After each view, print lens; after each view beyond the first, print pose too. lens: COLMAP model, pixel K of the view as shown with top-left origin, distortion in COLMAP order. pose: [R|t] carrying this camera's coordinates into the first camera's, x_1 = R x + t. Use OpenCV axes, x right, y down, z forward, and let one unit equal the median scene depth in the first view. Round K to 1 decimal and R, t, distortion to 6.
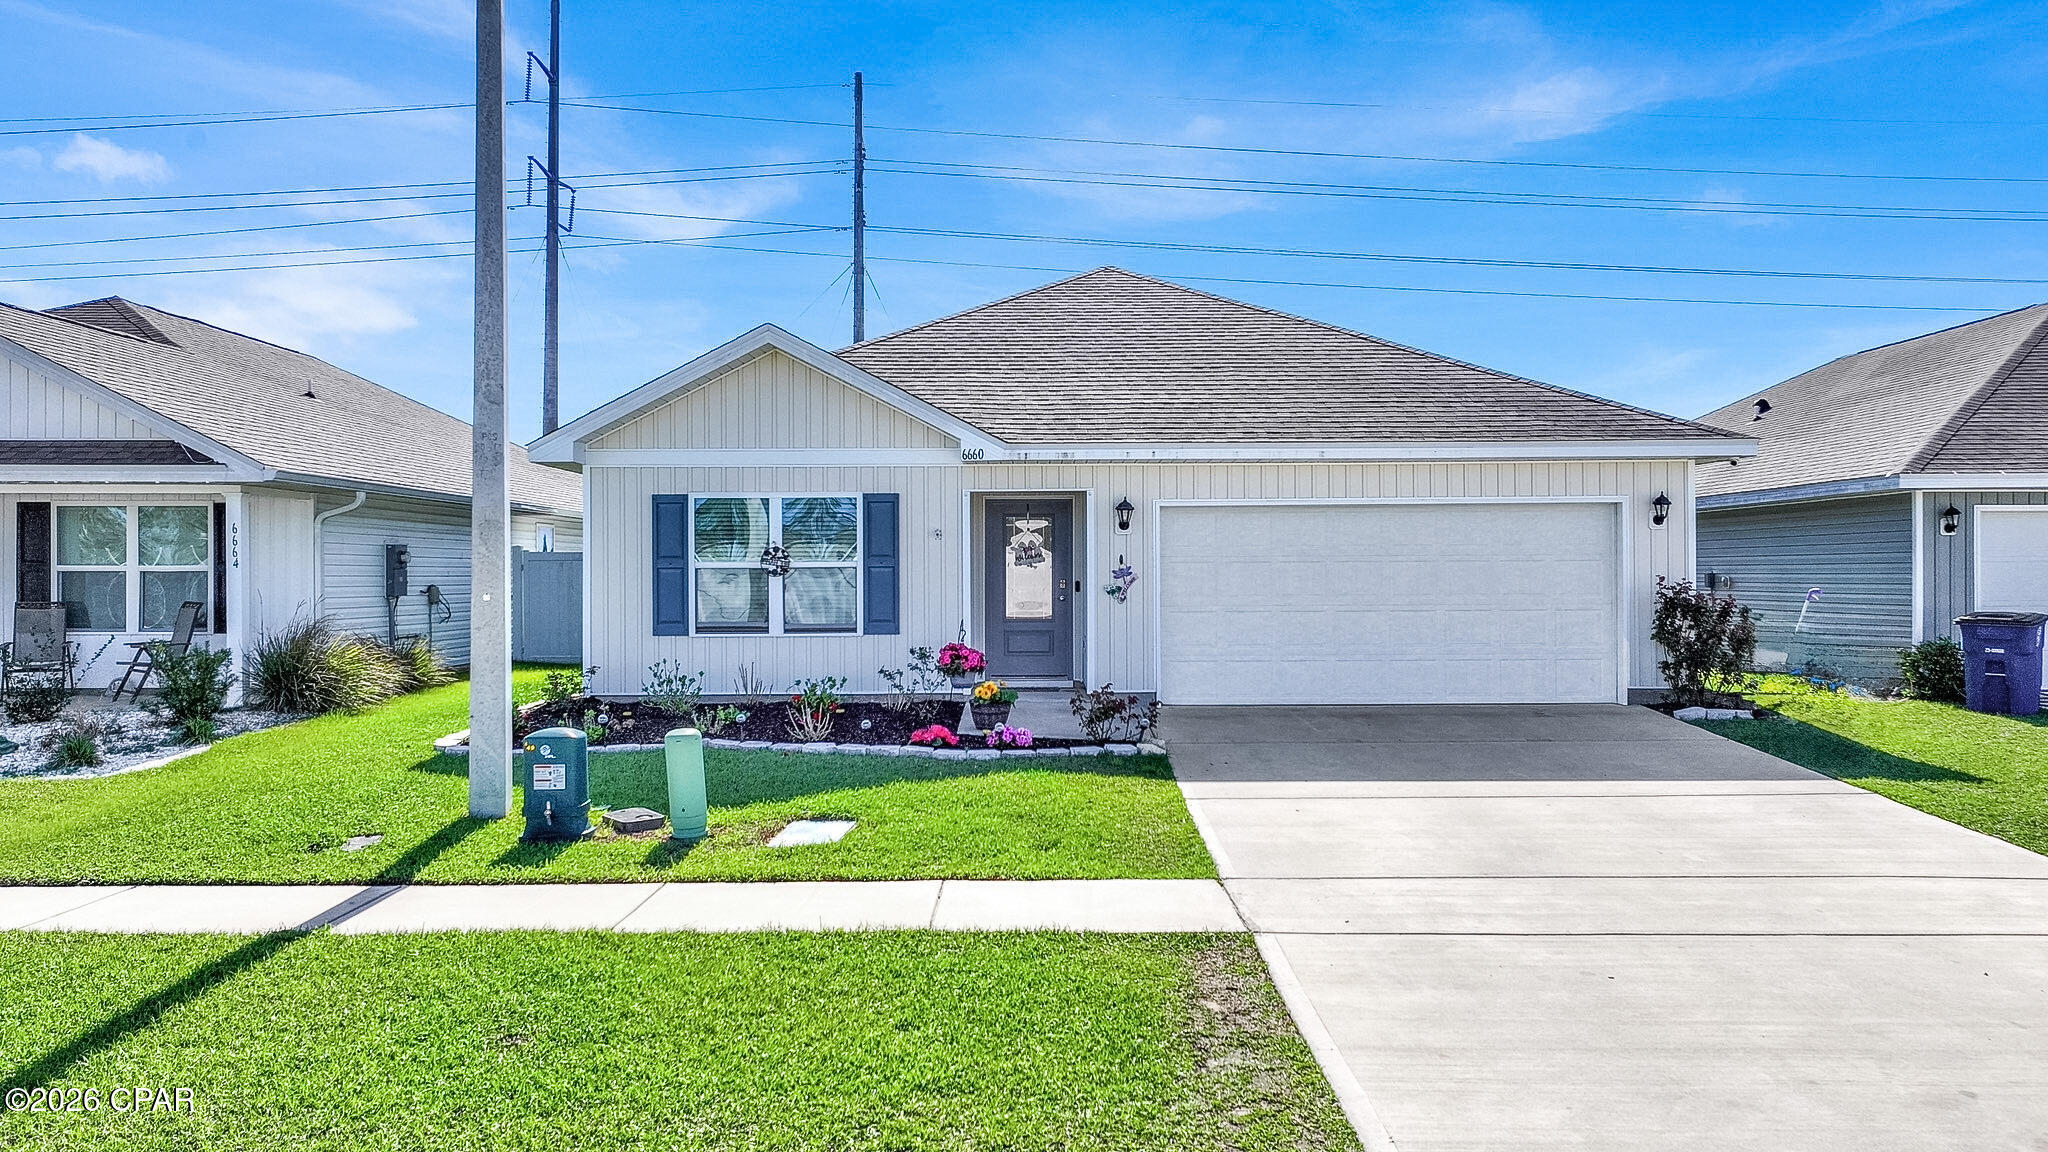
lens RADIAL K [[1501.8, 0, 1024.0], [0, 1501.8, 576.0], [0, 0, 1]] dist [0.003180, 0.006089]
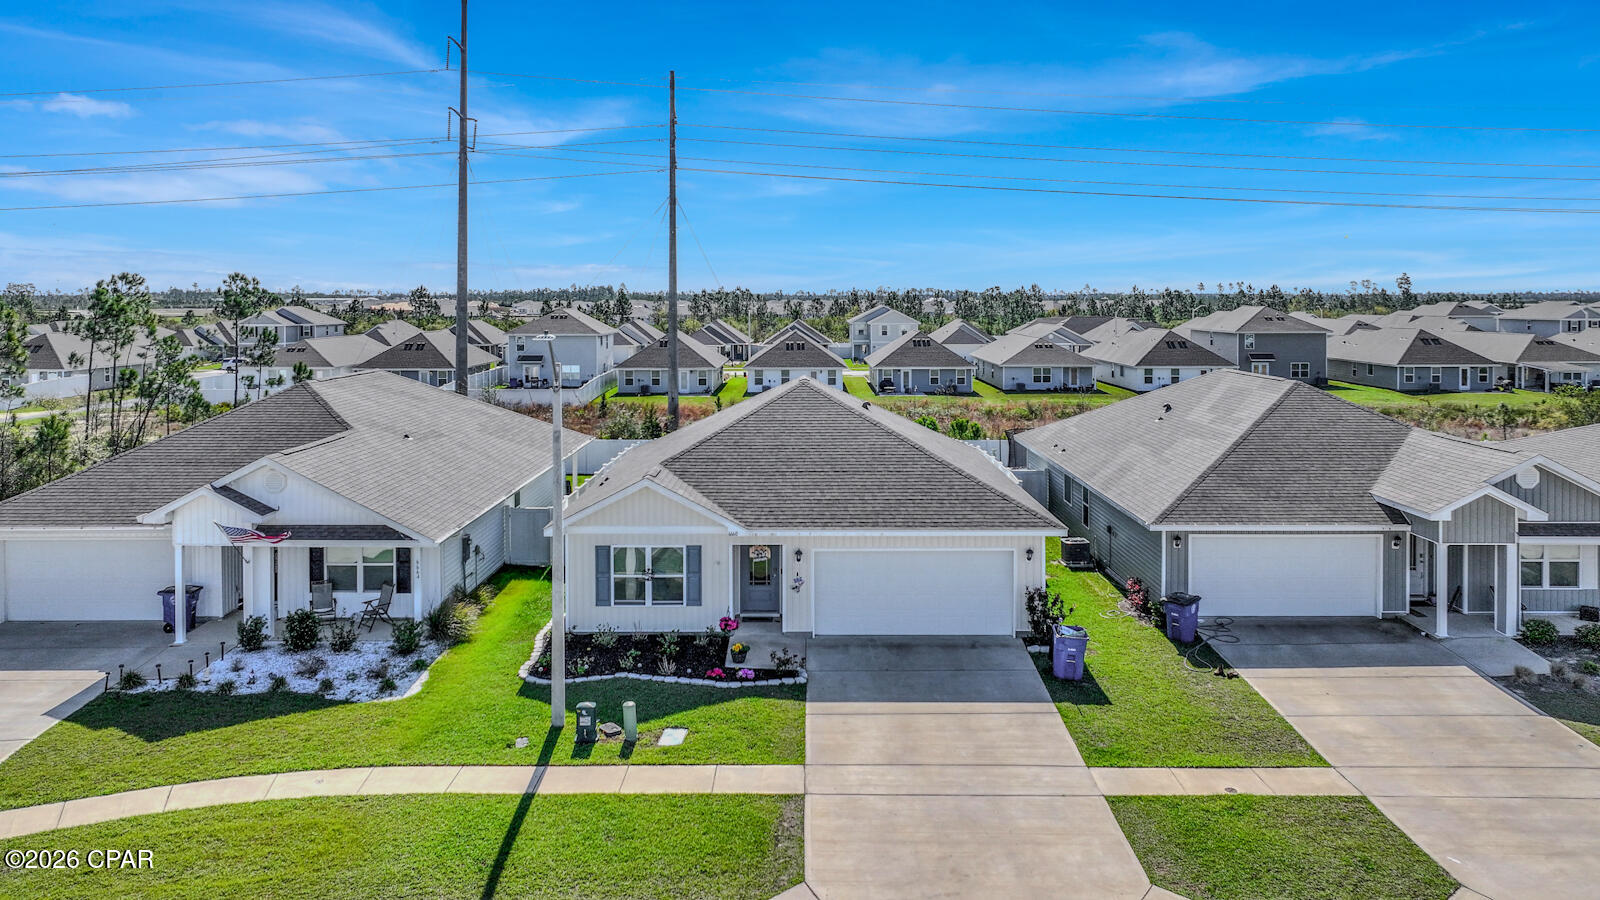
lens RADIAL K [[1107.0, 0, 783.5], [0, 1107.0, 374.4], [0, 0, 1]] dist [0.008372, 0.002180]
pose [[0.999977, 0.002910, -0.006066, 0.062545], [-0.002739, 0.999605, 0.027958, -0.435551], [0.006145, -0.027940, 0.999591, -0.830526]]
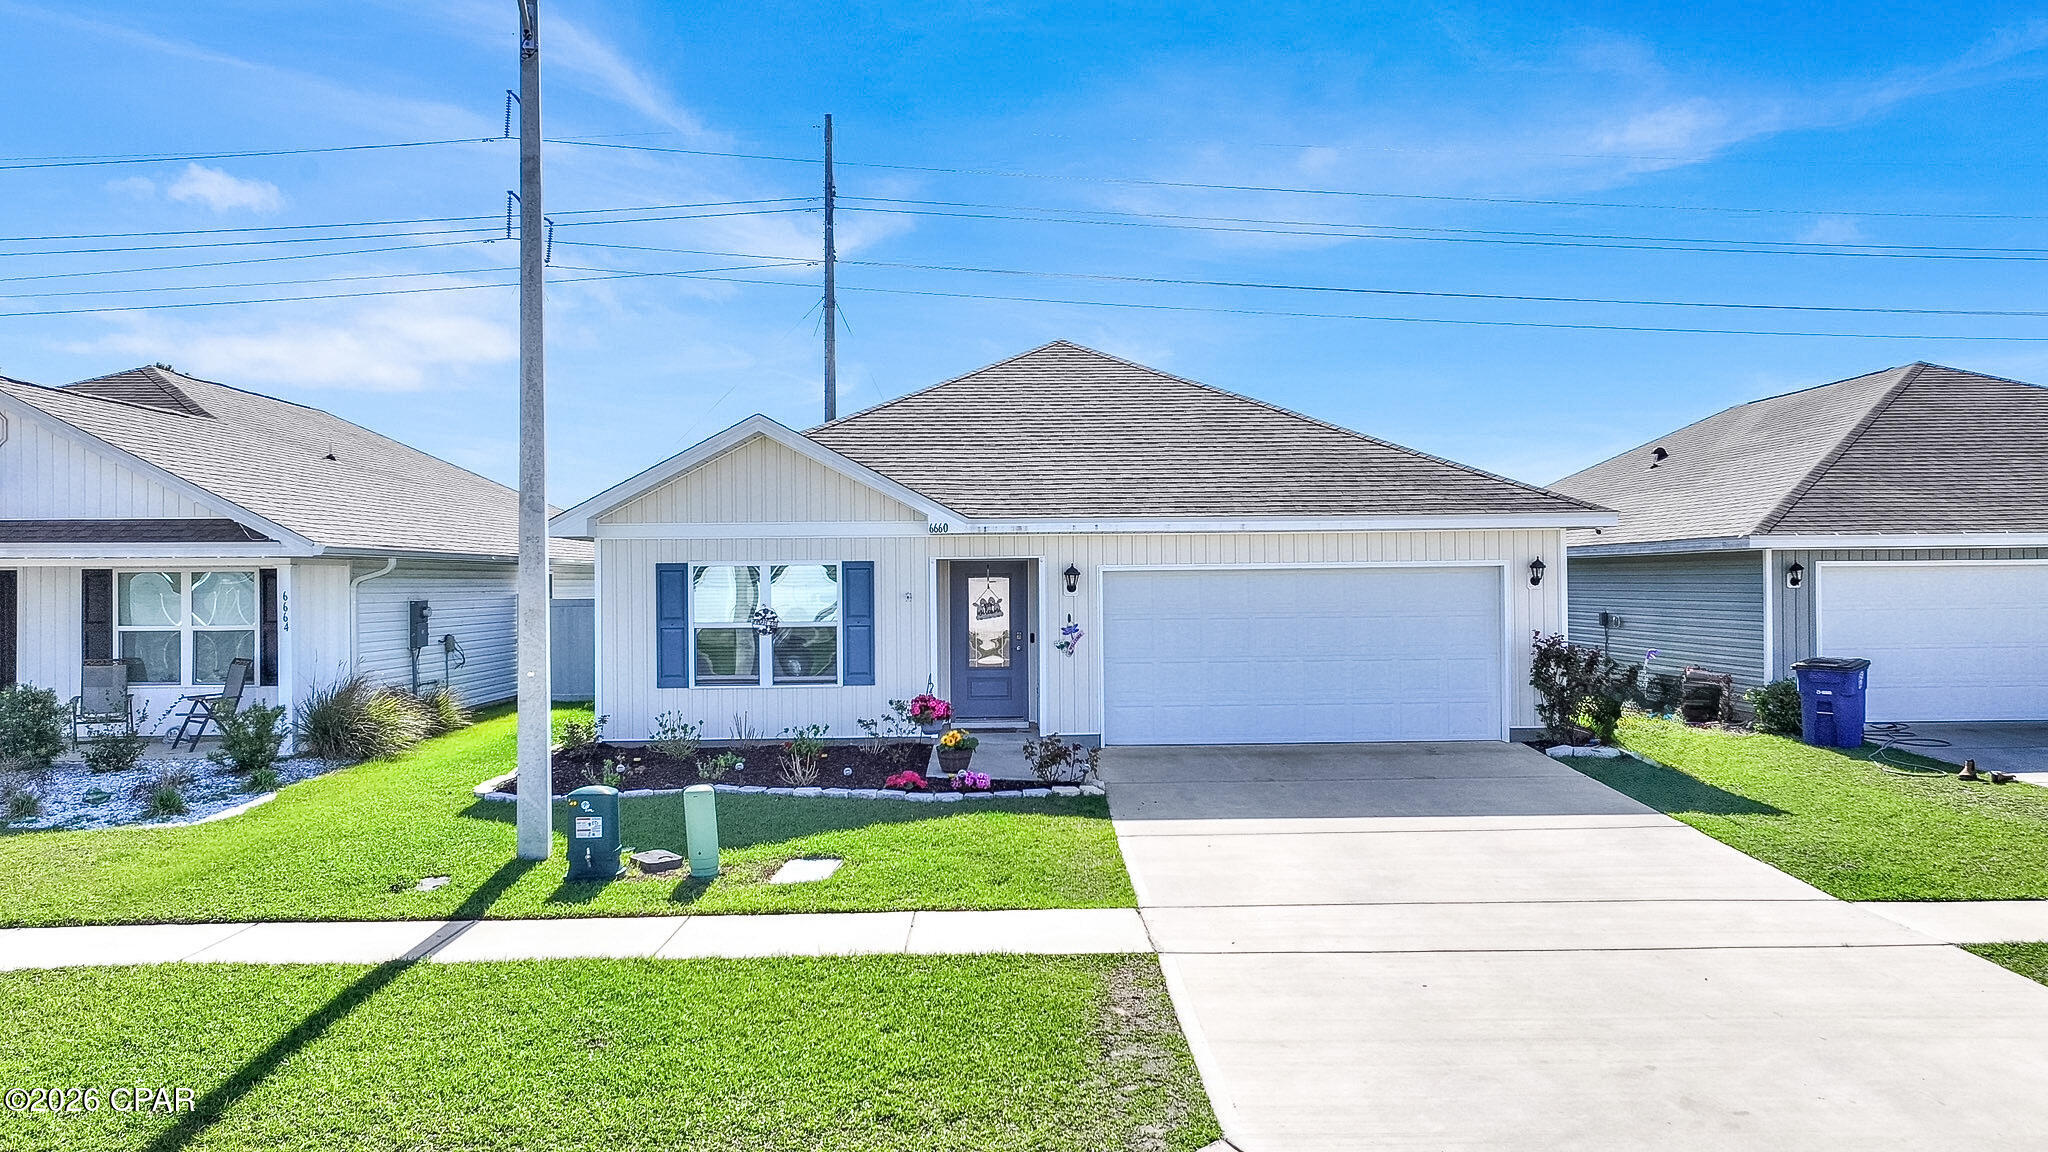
lens RADIAL K [[1467.4, 0, 1024.0], [0, 1467.4, 576.0], [0, 0, 1]] dist [0.003602, 0.001893]
pose [[0.999734, -0.005710, 0.022336, 0.006702], [0.005898, 0.999948, -0.008334, -0.040306], [-0.022288, 0.008464, 0.999716, -0.136297]]
